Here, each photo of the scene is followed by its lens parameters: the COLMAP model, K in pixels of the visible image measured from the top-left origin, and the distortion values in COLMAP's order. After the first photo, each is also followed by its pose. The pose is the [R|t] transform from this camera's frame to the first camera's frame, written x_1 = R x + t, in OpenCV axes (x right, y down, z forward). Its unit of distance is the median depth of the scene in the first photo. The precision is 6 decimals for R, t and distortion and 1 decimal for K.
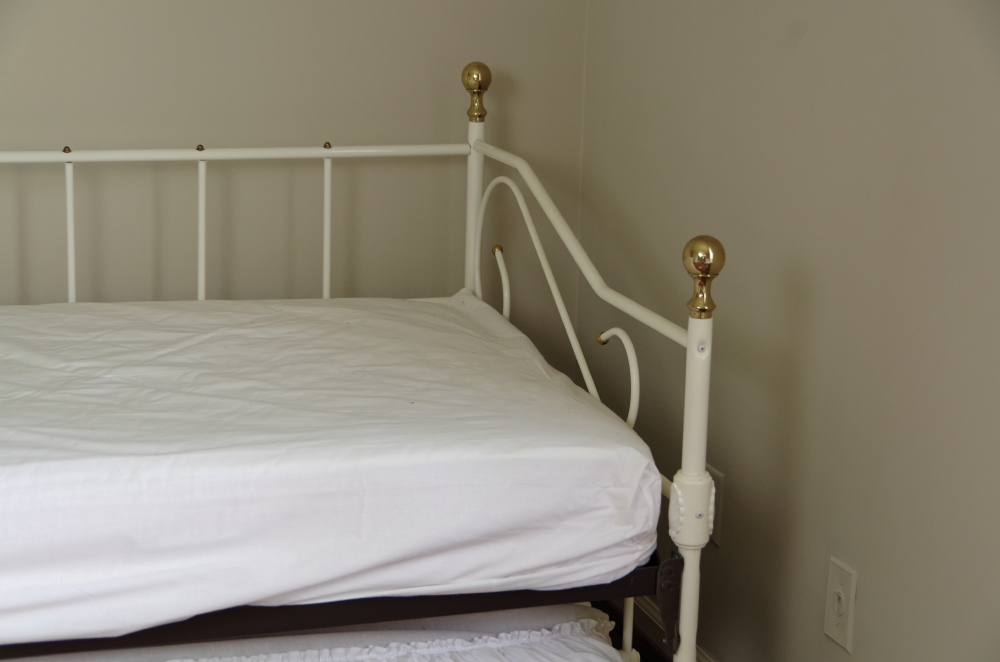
lens RADIAL K [[1738.6, 0, 497.5], [0, 1738.6, 332.7], [0, 0, 1]] dist [0.014934, -0.030869]
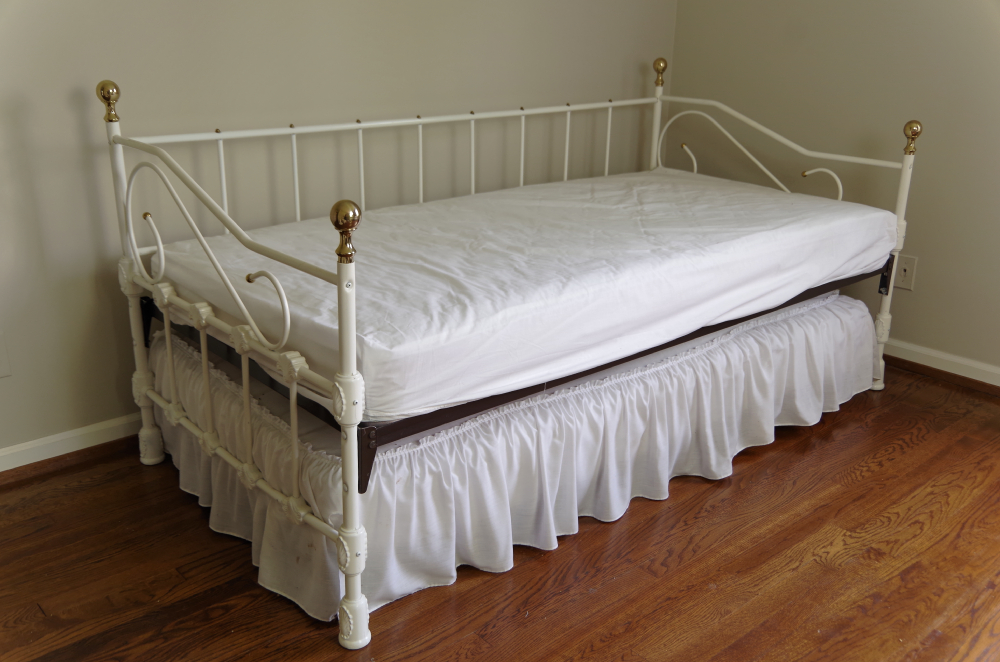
lens RADIAL K [[935.2, 0, 500.0], [0, 935.2, 331.0], [0, 0, 1]] dist [0.013735, 0.011081]
pose [[0.915342, -0.144544, 0.375840, -0.919068], [0.099574, 0.985616, 0.136548, -0.002241], [-0.390172, -0.087564, 0.916569, -0.008018]]
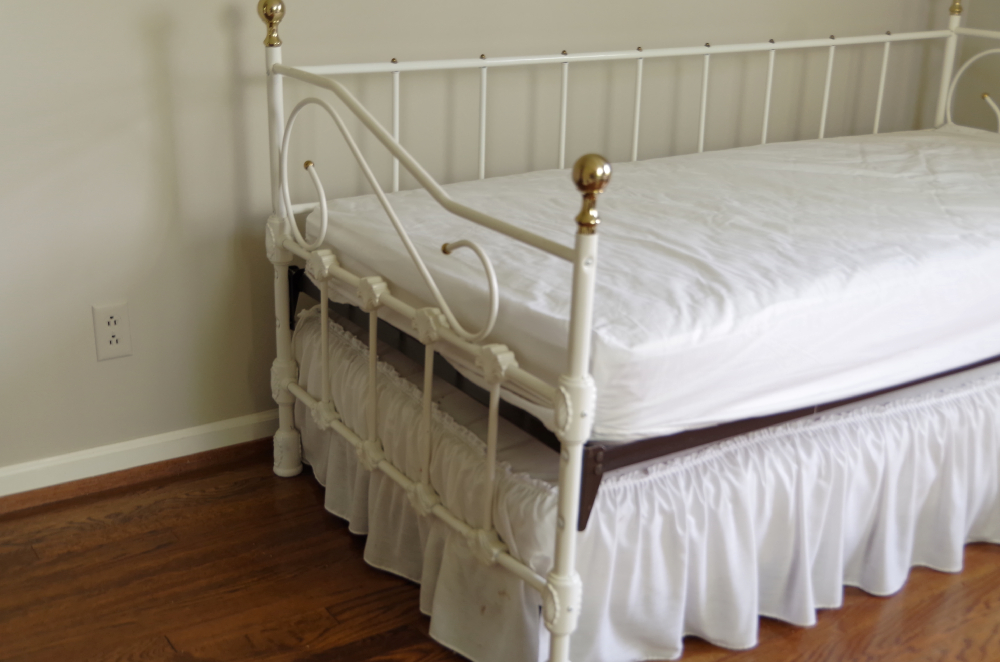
lens RADIAL K [[1231.1, 0, 502.8], [0, 1231.1, 333.4], [0, 0, 1]] dist [0.000627, 0.023963]
pose [[0.963143, -0.093848, 0.252088, -0.988313], [0.062836, 0.989731, 0.128388, -0.006444], [-0.261548, -0.107816, 0.959150, 0.001753]]
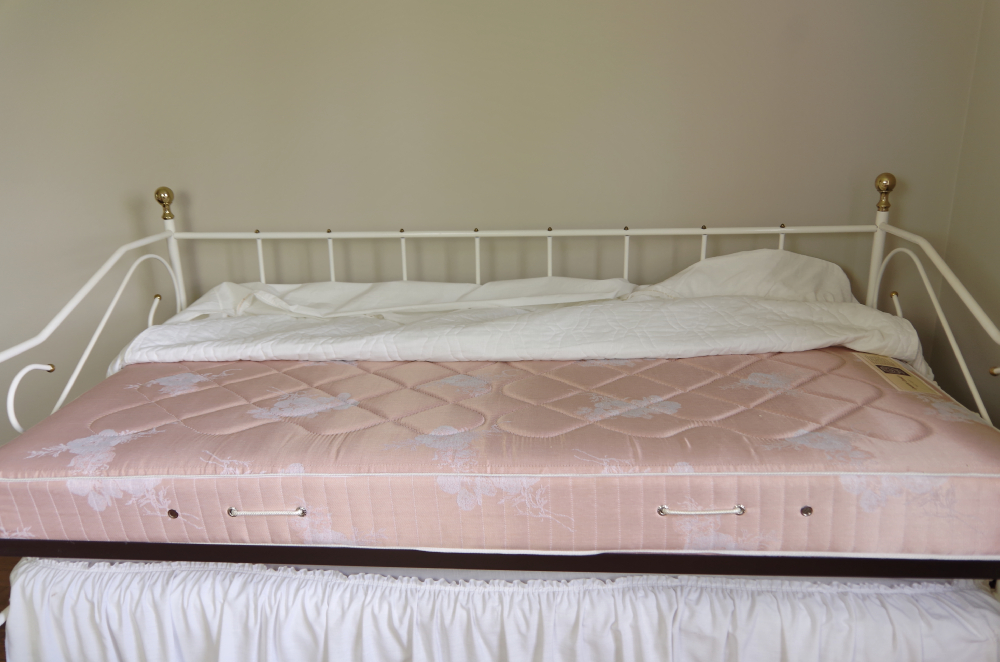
lens RADIAL K [[765.2, 0, 500.0], [0, 765.2, 331.0], [0, 0, 1]] dist [-0.013938, 0.002021]
pose [[0.925224, 0.060801, -0.374519, -0.092651], [-0.038701, 0.997052, 0.066257, -0.062527], [0.377443, -0.046808, 0.924849, 0.311335]]
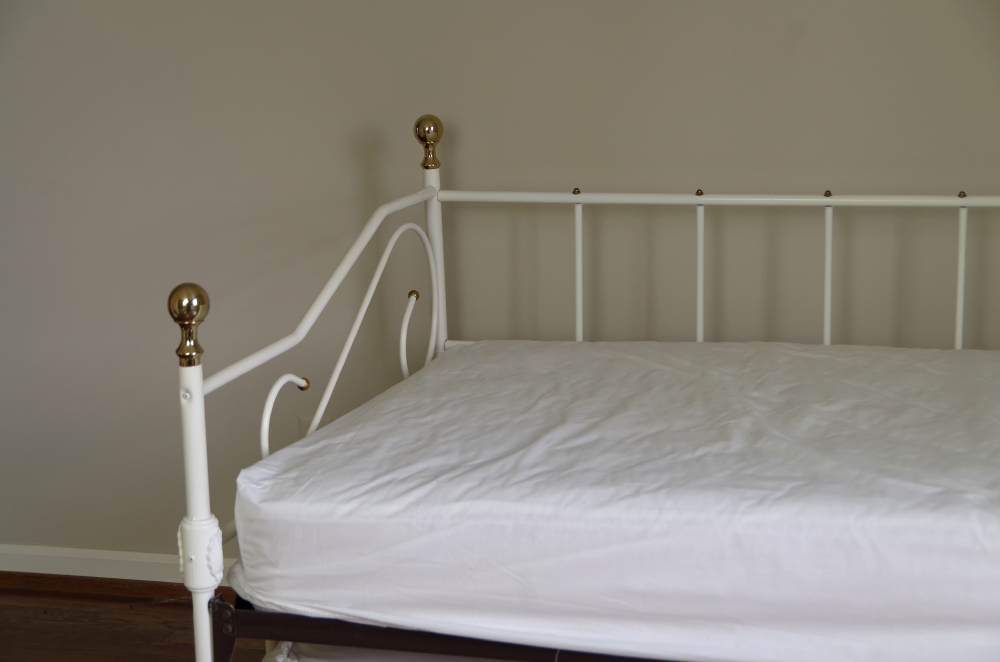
lens RADIAL K [[1738.6, 0, 497.5], [0, 1738.6, 332.7], [0, 0, 1]] dist [0.014934, -0.030869]
pose [[0.822291, 0.059590, -0.565939, -0.049660], [-0.072569, 0.997363, -0.000425, 0.001074], [0.564421, 0.041419, 0.824447, -0.022408]]
